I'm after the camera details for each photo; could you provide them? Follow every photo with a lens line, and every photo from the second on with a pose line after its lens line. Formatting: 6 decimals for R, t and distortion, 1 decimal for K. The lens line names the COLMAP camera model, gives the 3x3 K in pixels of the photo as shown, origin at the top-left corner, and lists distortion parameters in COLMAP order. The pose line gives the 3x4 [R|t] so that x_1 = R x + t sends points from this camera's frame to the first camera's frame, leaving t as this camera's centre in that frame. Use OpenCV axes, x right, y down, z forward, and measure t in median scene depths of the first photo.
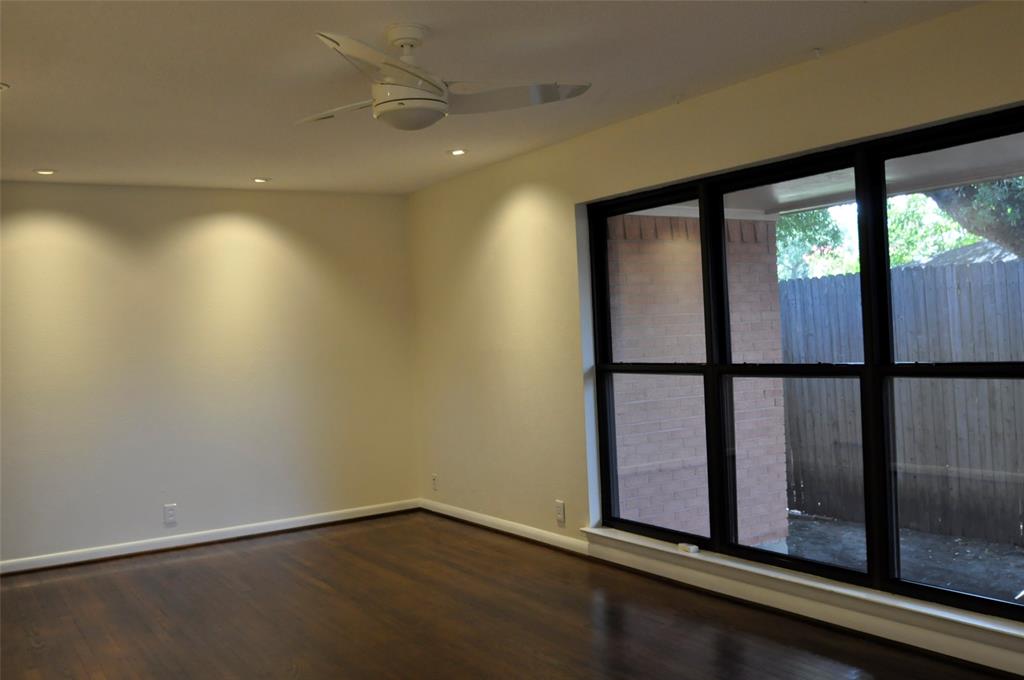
lens RADIAL K [[913.0, 0, 512.0], [0, 913.0, 340.0], [0, 0, 1]] dist [-0.033709, 0.001073]
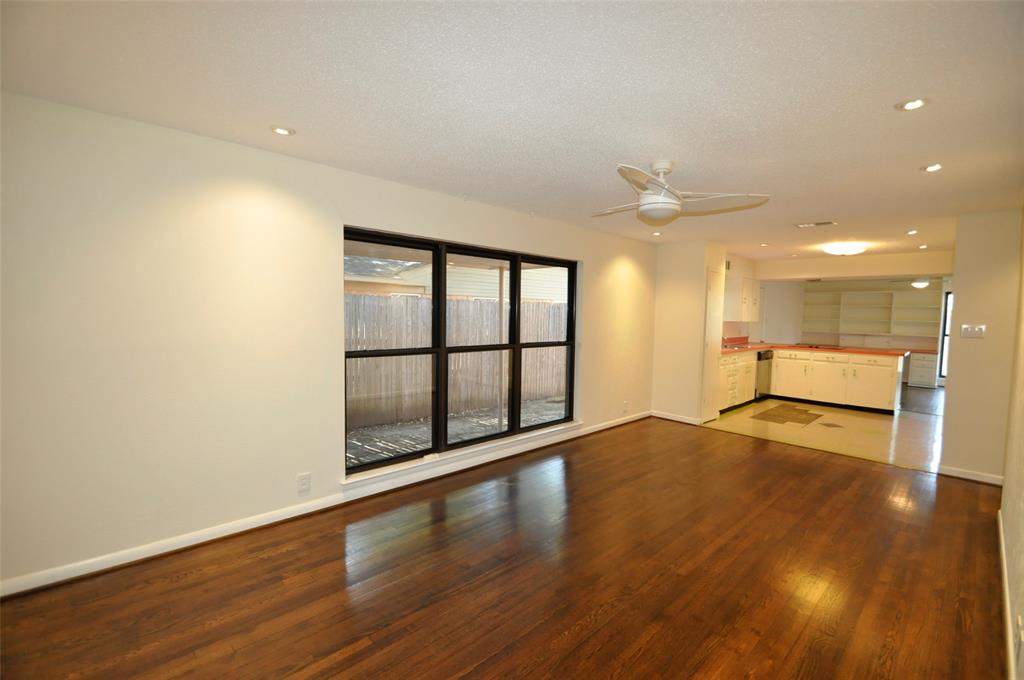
lens RADIAL K [[459.0, 0, 512.0], [0, 459.0, 340.0], [0, 0, 1]] dist [0.001632, 0.000125]
pose [[-0.200231, 0.016050, 0.979617, -0.584805], [0.016274, 0.999782, -0.013054, 0.023741], [-0.979614, 0.013329, -0.200448, 0.894524]]
